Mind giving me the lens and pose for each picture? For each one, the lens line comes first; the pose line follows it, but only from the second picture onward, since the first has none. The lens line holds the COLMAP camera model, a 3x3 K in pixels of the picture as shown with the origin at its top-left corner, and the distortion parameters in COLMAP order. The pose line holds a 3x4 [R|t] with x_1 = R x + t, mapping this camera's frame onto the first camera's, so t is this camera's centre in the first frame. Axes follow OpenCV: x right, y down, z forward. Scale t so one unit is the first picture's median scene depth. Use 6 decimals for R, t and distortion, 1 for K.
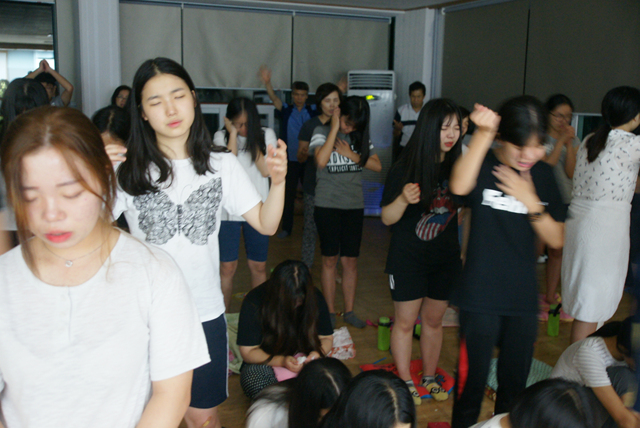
lens RADIAL K [[757.4, 0, 320.0], [0, 757.4, 214.0], [0, 0, 1]] dist [0.013427, 0.000820]
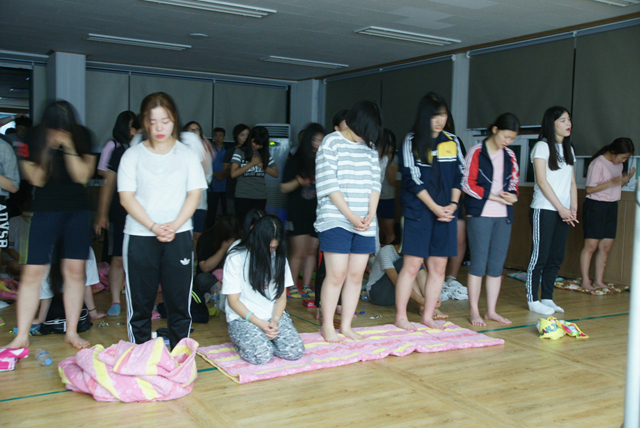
lens RADIAL K [[767.6, 0, 320.0], [0, 767.6, 214.0], [0, 0, 1]] dist [-0.012660, -0.009038]
pose [[0.992797, 0.001405, 0.119802, -0.026307], [0.010403, 0.995144, -0.097879, 0.229302], [-0.119358, 0.098421, 0.987961, -0.742268]]
